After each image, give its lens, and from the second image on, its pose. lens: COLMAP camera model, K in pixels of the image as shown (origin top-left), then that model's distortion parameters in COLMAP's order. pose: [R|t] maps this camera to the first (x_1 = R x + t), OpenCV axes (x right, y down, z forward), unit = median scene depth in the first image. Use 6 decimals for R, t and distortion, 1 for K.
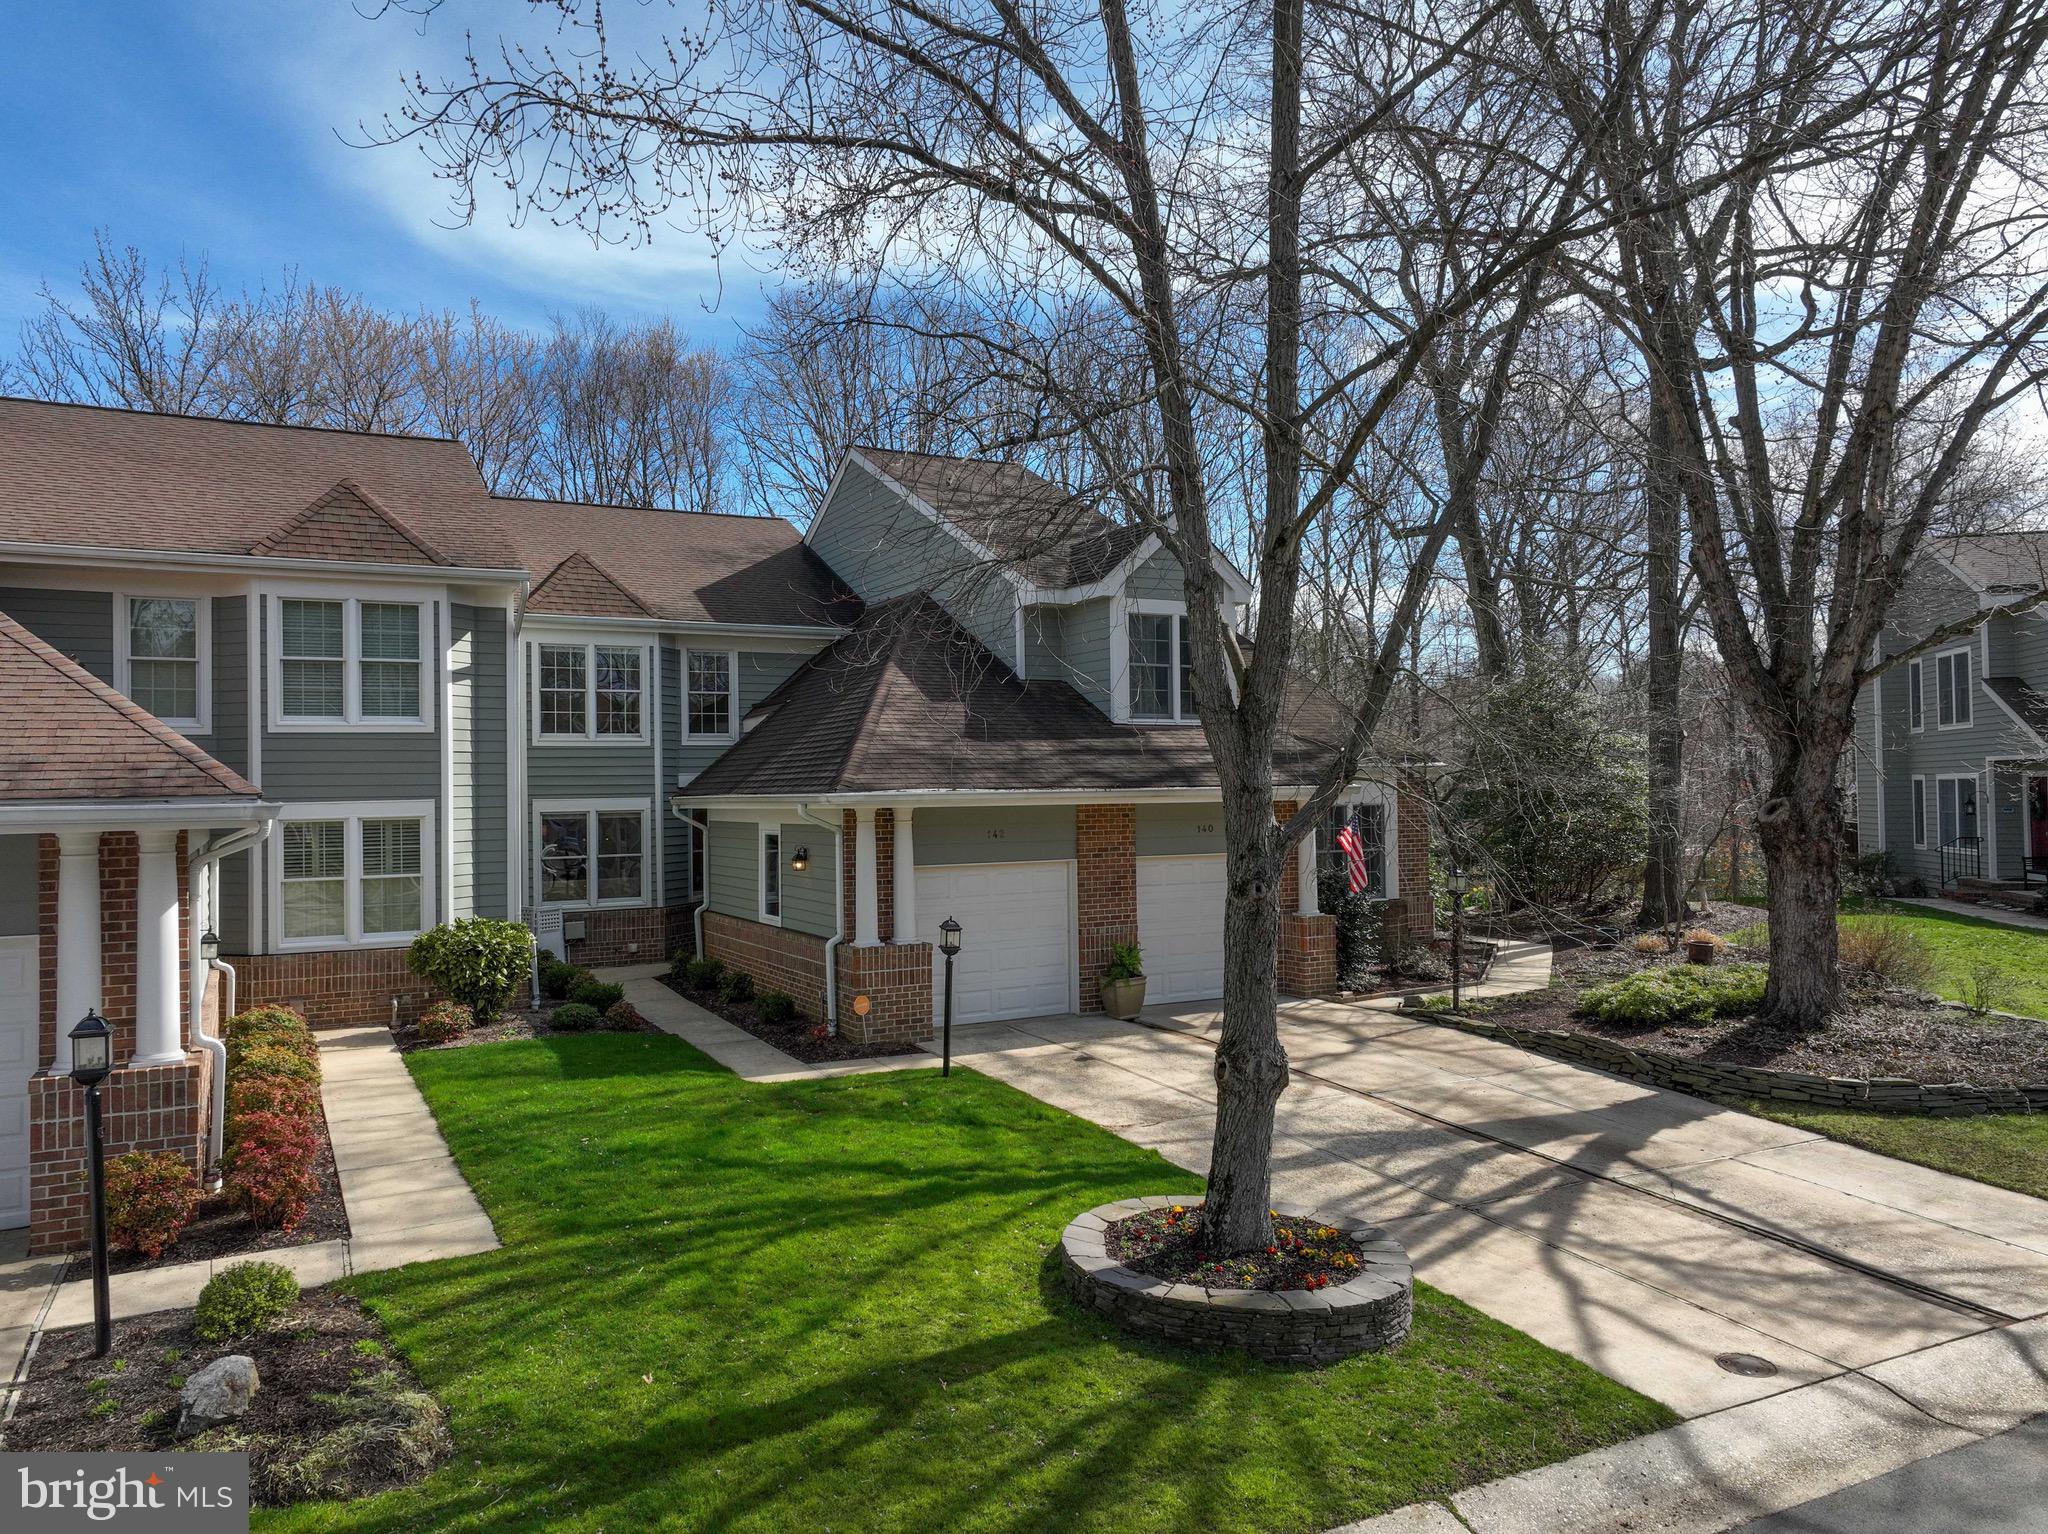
lens RADIAL K [[1443.0, 0, 1035.6], [0, 1443.0, 761.8], [0, 0, 1]] dist [0.001867, 0.014194]
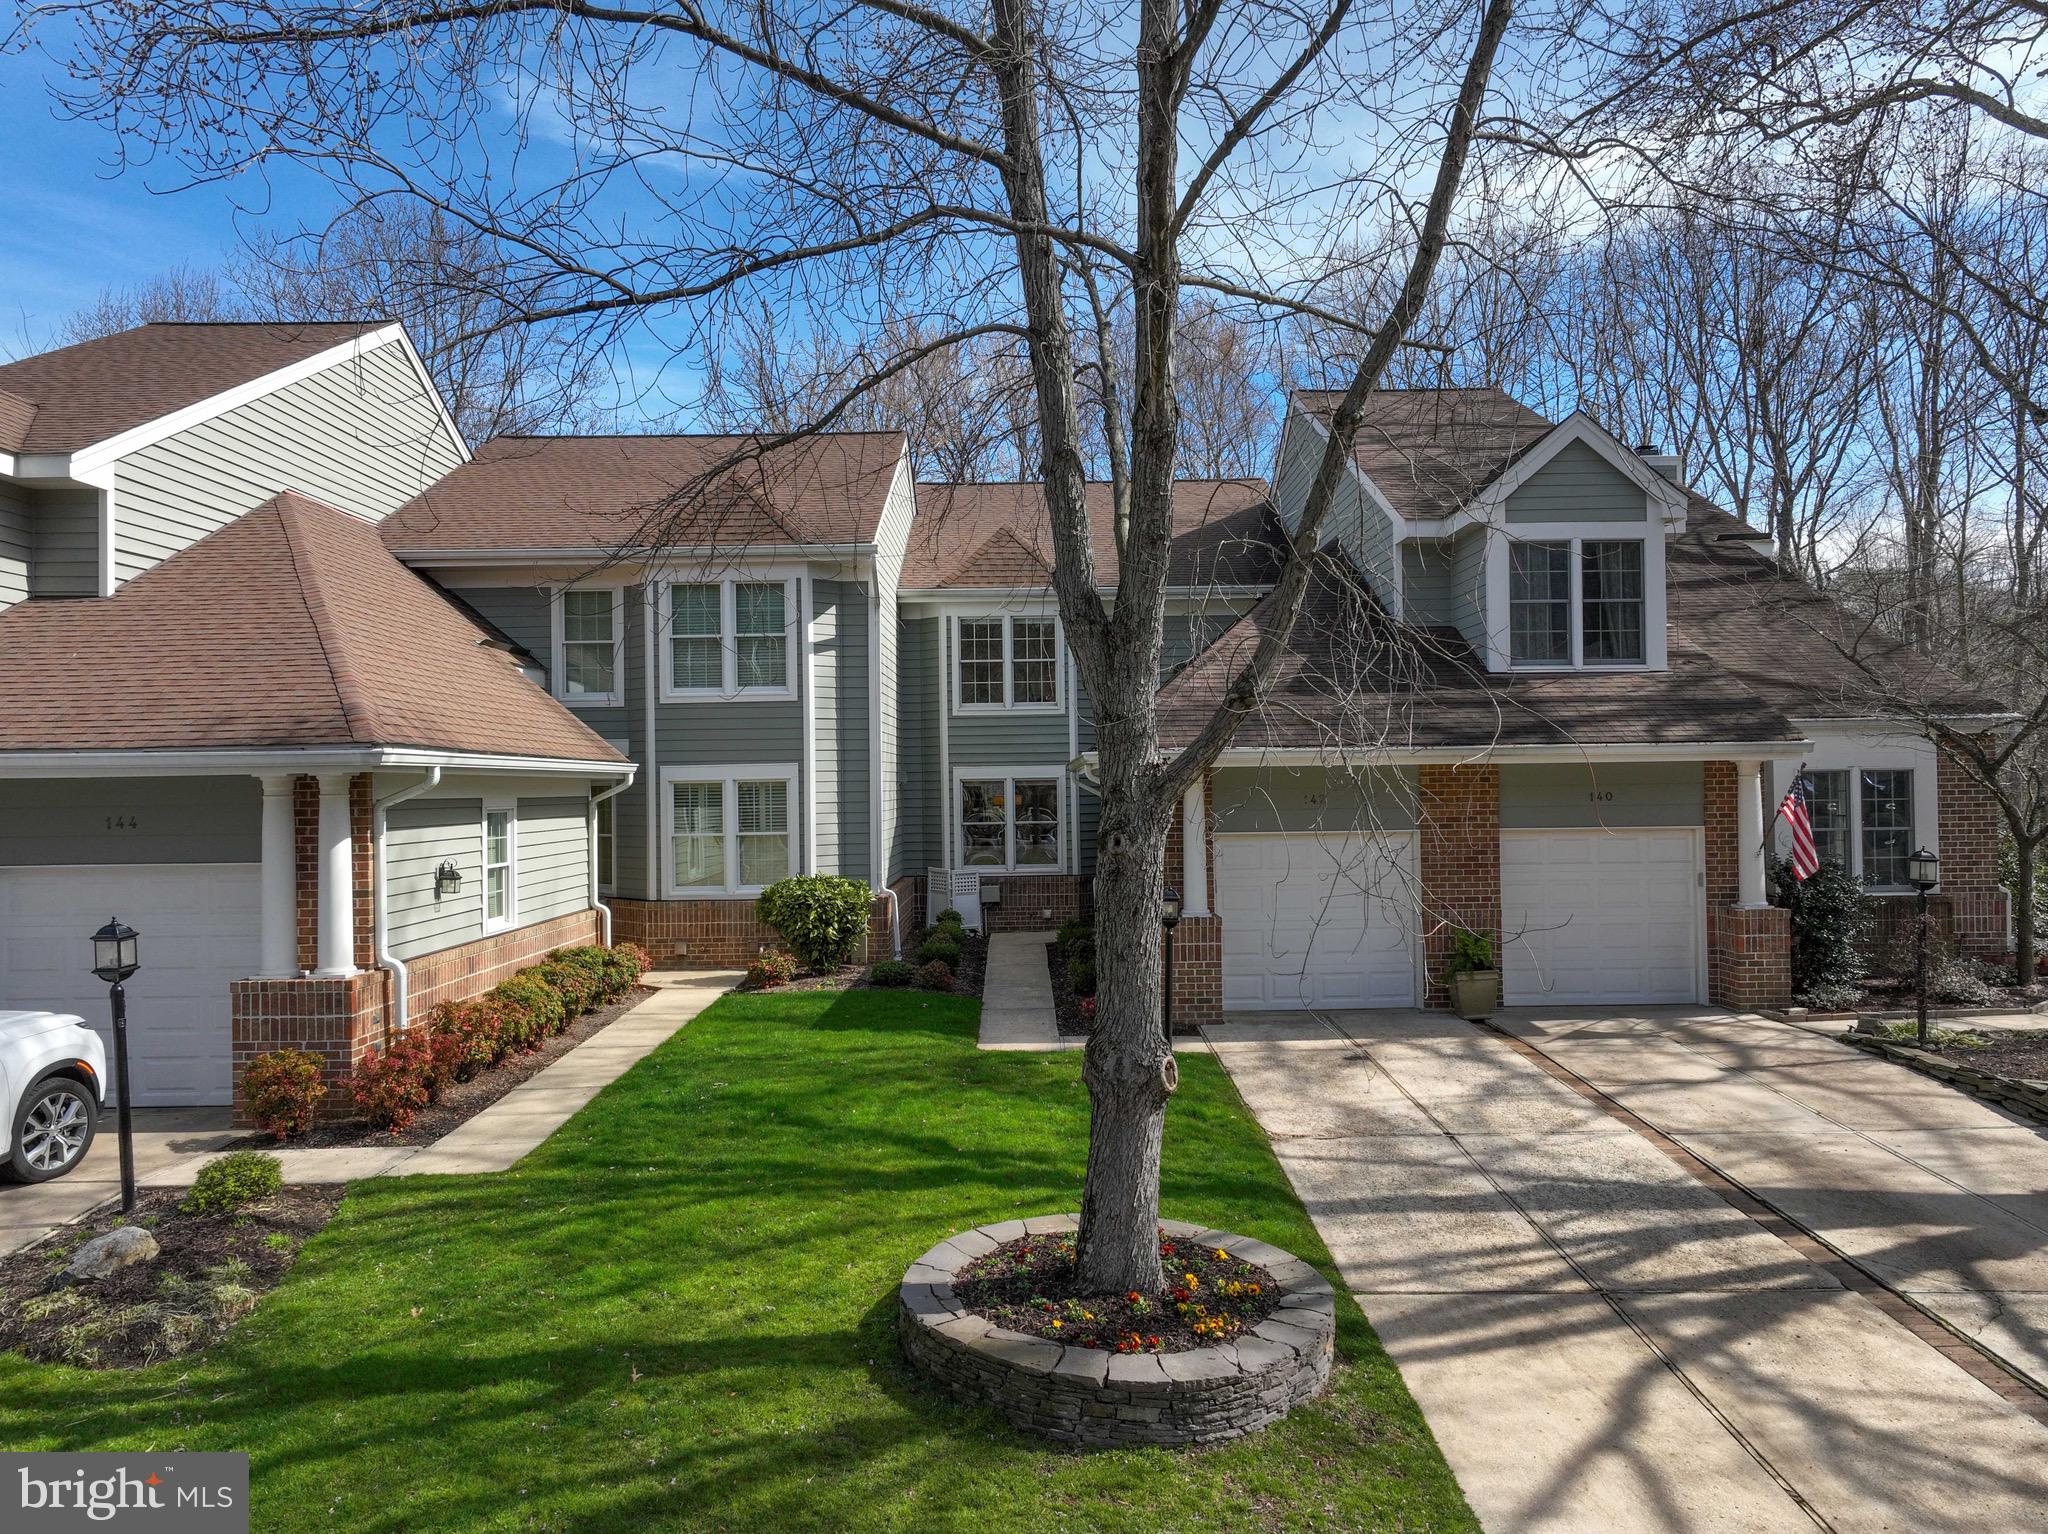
lens RADIAL K [[1443.0, 0, 1035.6], [0, 1443.0, 775.5], [0, 0, 1]] dist [0.001867, 0.014194]
pose [[0.881899, -0.001257, -0.471436, 0.365976], [0.010671, 0.999793, 0.017295, 0.027819], [0.471317, -0.020283, 0.881730, 0.207798]]
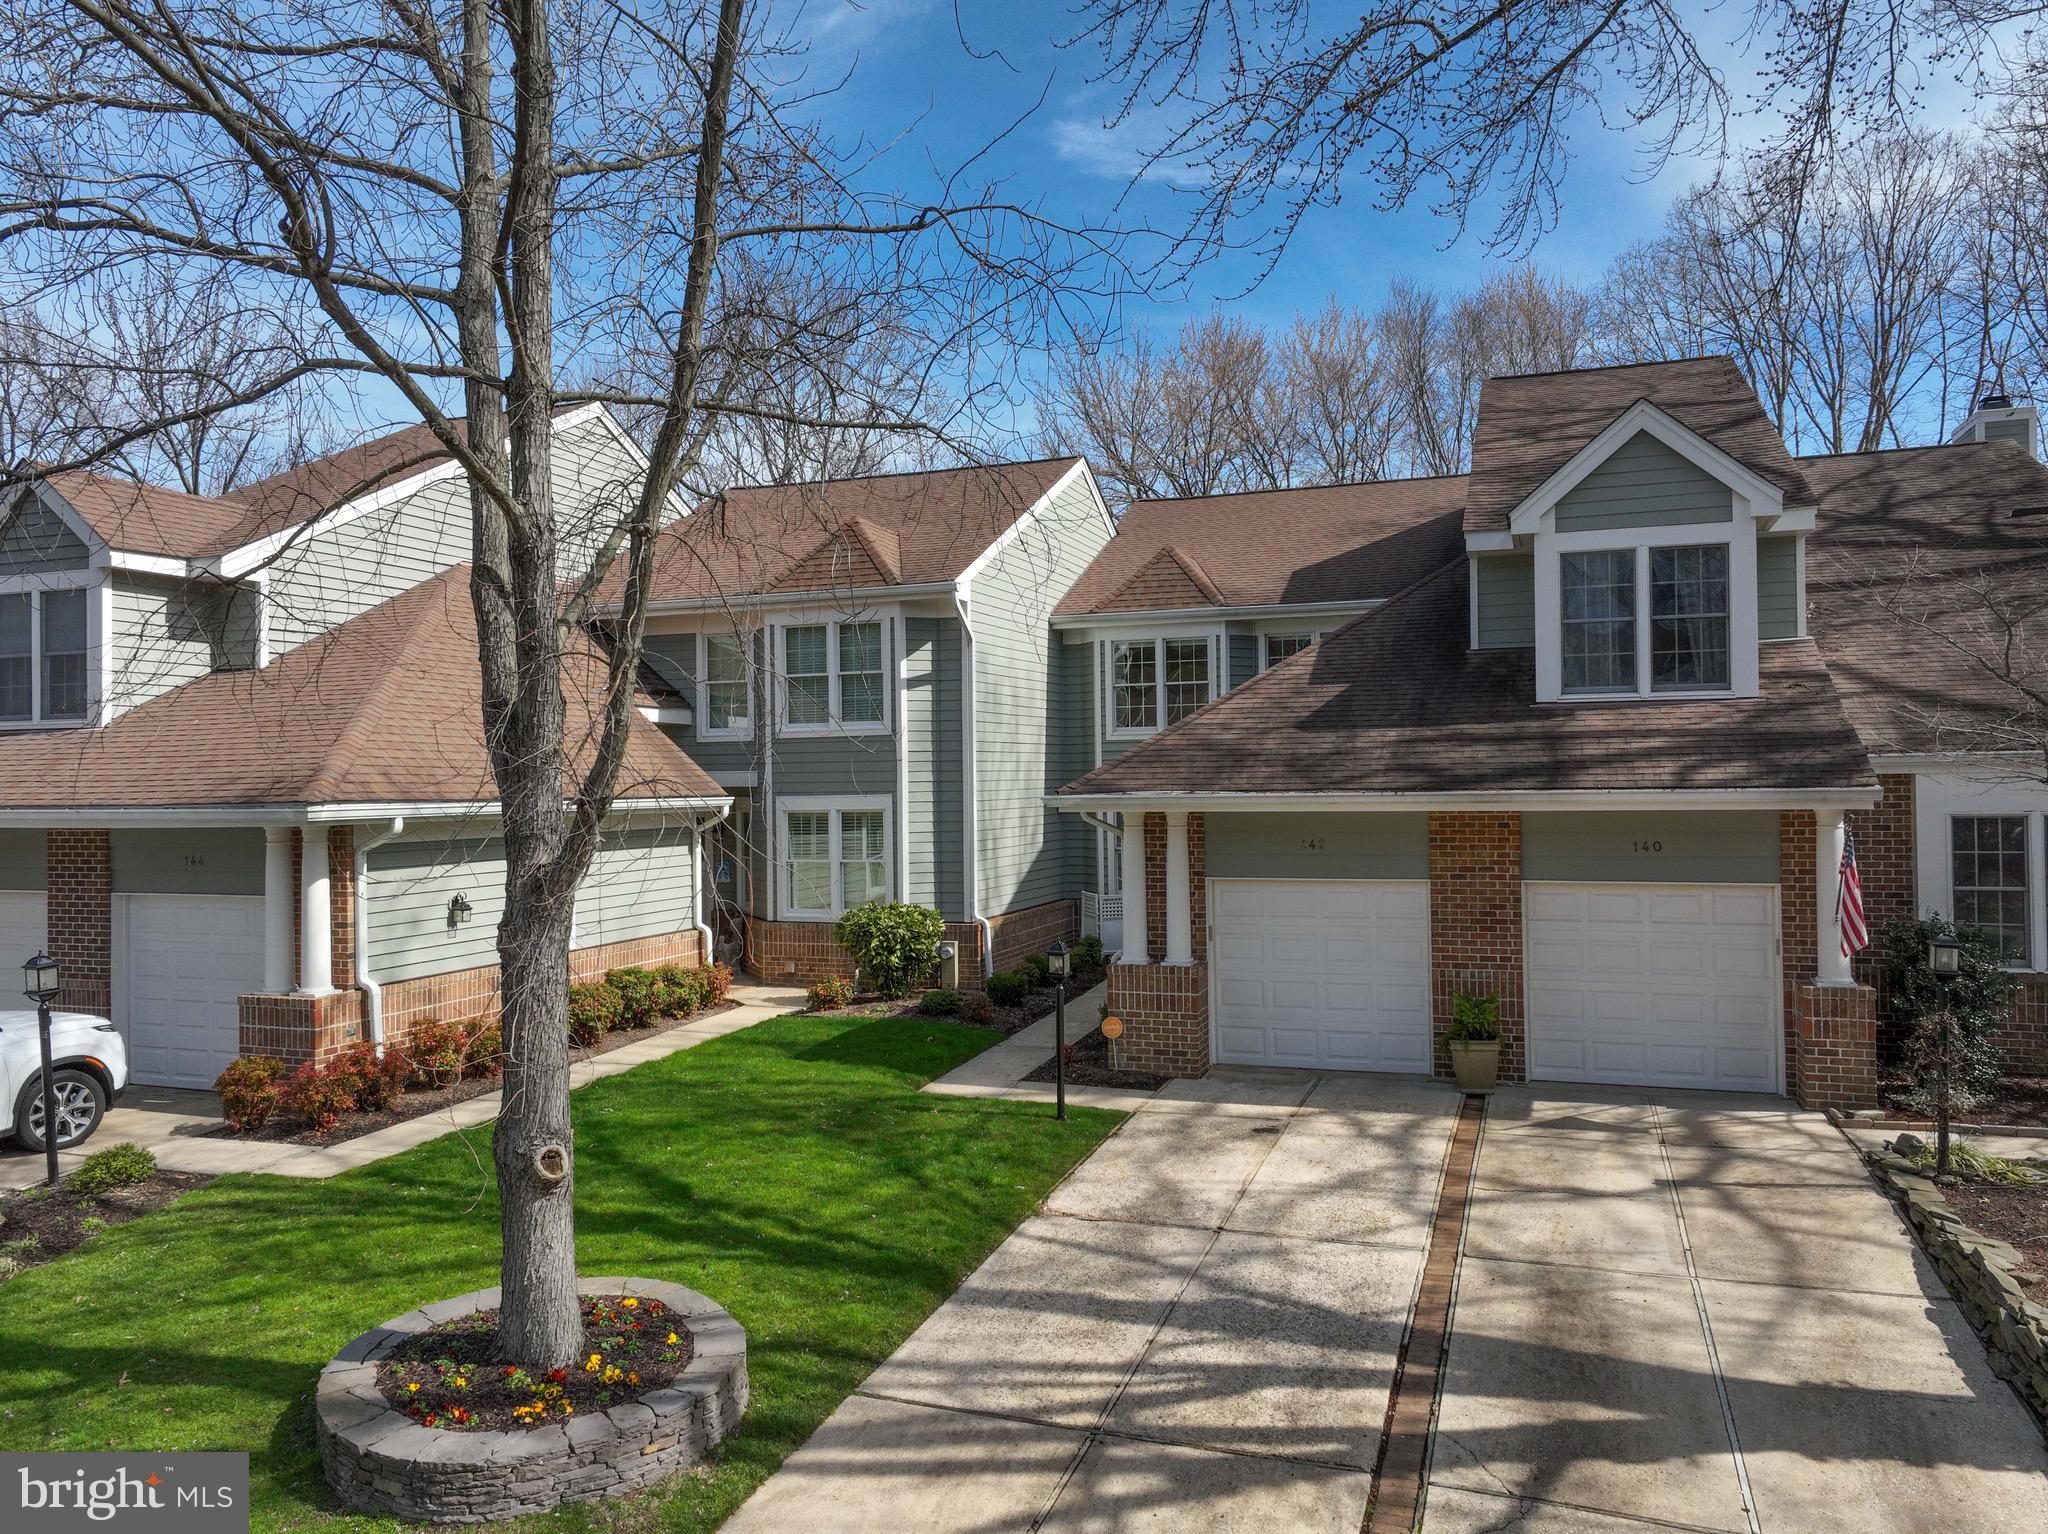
lens RADIAL K [[1443.0, 0, 1034.0], [0, 1443.0, 776.3], [0, 0, 1]] dist [0.001867, 0.014194]
pose [[0.667795, 0.002829, -0.744340, 0.735980], [0.018076, 0.999636, 0.020016, -0.012605], [0.744126, -0.026821, 0.667501, 0.502031]]
